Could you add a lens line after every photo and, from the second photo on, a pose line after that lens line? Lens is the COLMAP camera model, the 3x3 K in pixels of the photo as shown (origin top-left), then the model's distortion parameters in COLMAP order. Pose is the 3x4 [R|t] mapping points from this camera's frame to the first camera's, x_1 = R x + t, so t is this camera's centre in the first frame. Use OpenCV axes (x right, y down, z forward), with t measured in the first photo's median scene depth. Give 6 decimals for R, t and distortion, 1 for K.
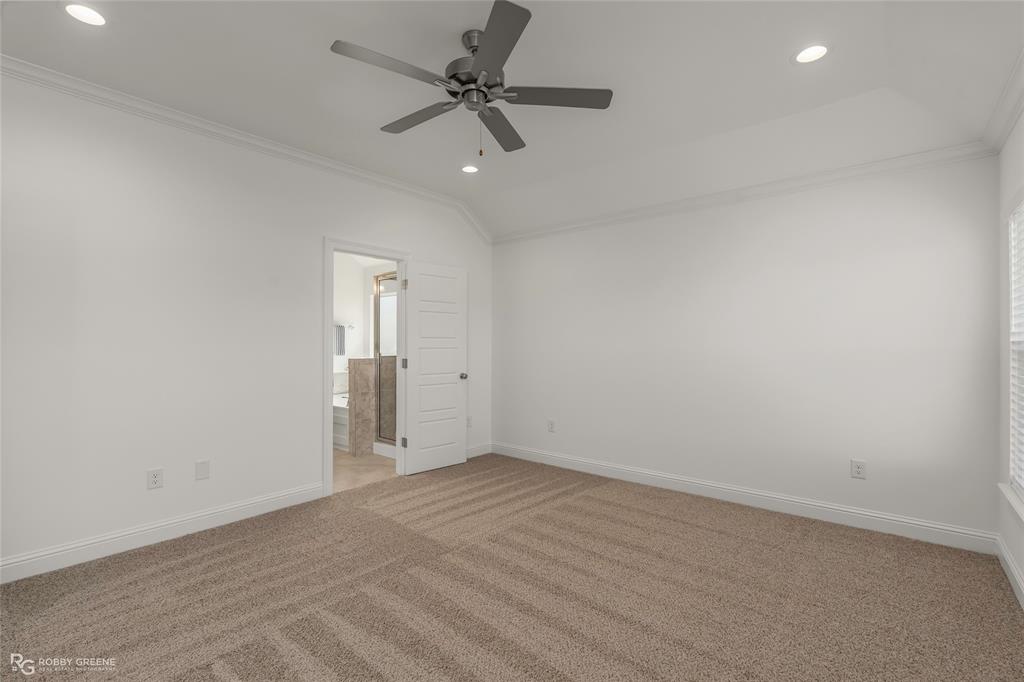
lens RADIAL K [[462.5, 0, 509.4], [0, 462.5, 344.0], [0, 0, 1]] dist [-0.001148, -0.000196]
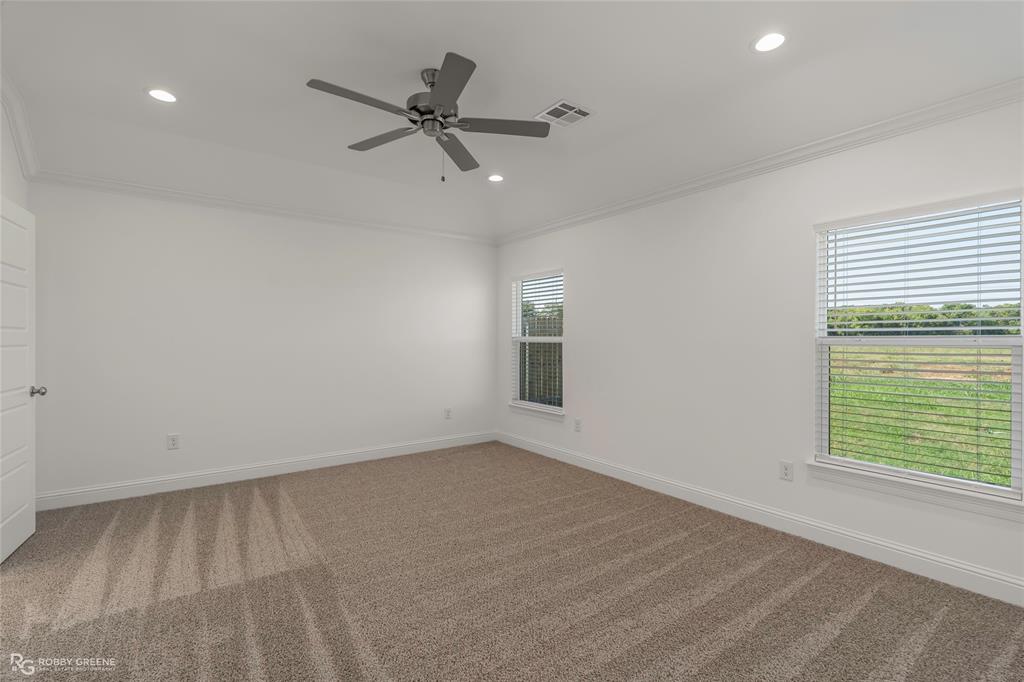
lens RADIAL K [[462.5, 0, 505.0], [0, 462.5, 338.4], [0, 0, 1]] dist [-0.001148, -0.000196]
pose [[0.264363, -0.002154, 0.964421, -0.670933], [0.003421, 0.999993, 0.001296, -0.000805], [-0.964417, 0.002957, 0.264369, 0.298058]]
